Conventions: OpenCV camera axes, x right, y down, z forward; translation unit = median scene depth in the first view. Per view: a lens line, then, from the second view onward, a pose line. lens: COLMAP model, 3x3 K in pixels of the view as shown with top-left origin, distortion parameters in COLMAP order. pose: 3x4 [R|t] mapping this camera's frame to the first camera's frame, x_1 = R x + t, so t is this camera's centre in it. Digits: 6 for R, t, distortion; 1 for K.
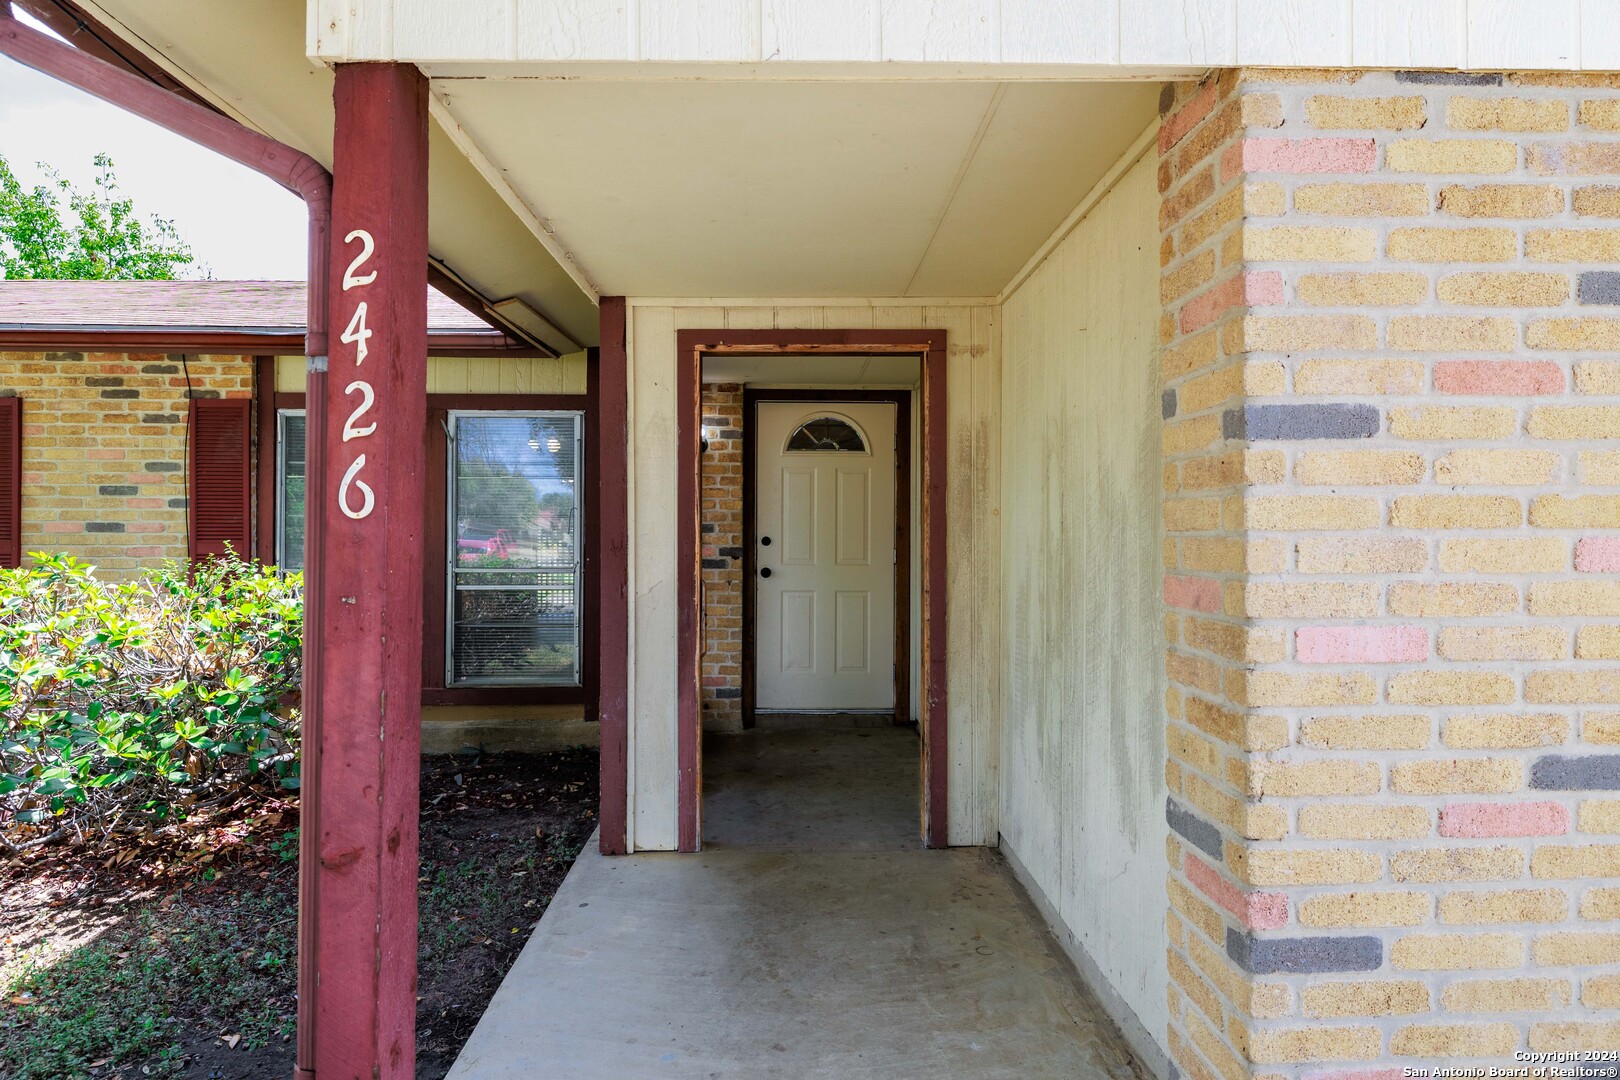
lens RADIAL K [[924.4, 0, 796.8], [0, 924.4, 533.6], [0, 0, 1]] dist [-0.002982, 0.001267]
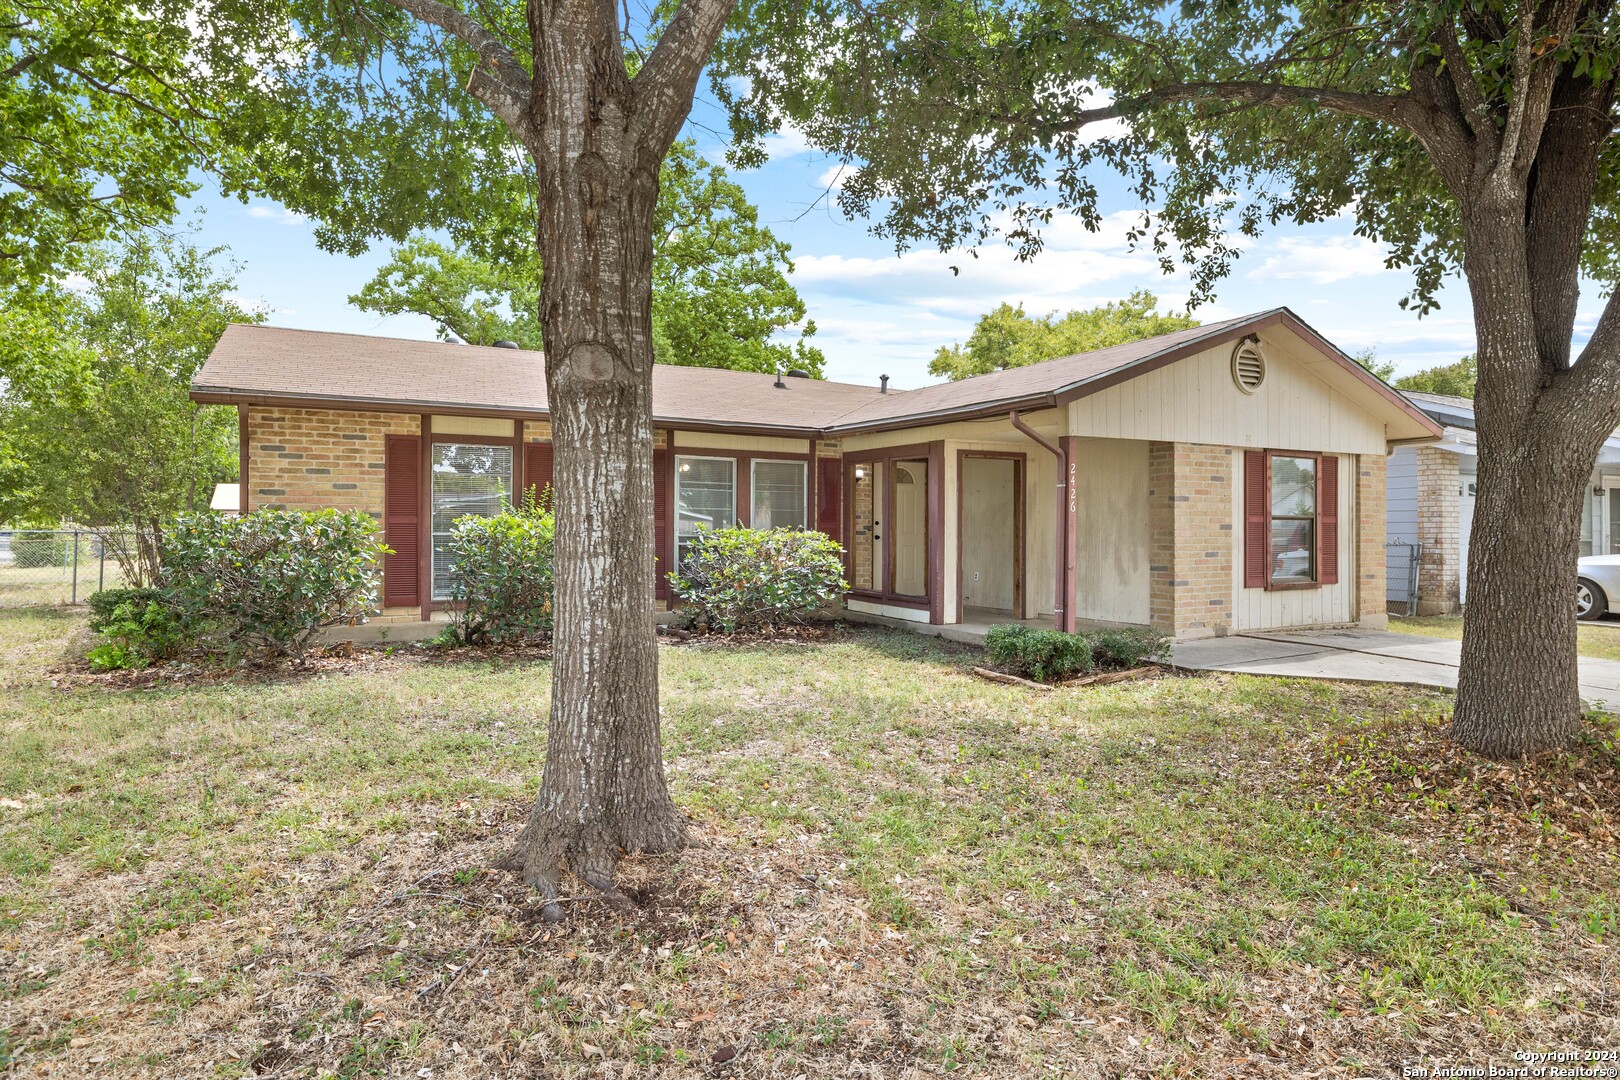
lens RADIAL K [[924.4, 0, 805.3], [0, 924.4, 526.2], [0, 0, 1]] dist [-0.002982, 0.001267]
pose [[0.899716, 0.007743, 0.436408, -1.877475], [-0.005632, 0.999965, -0.006133, 0.049824], [-0.436440, 0.003060, 0.899728, -1.480445]]
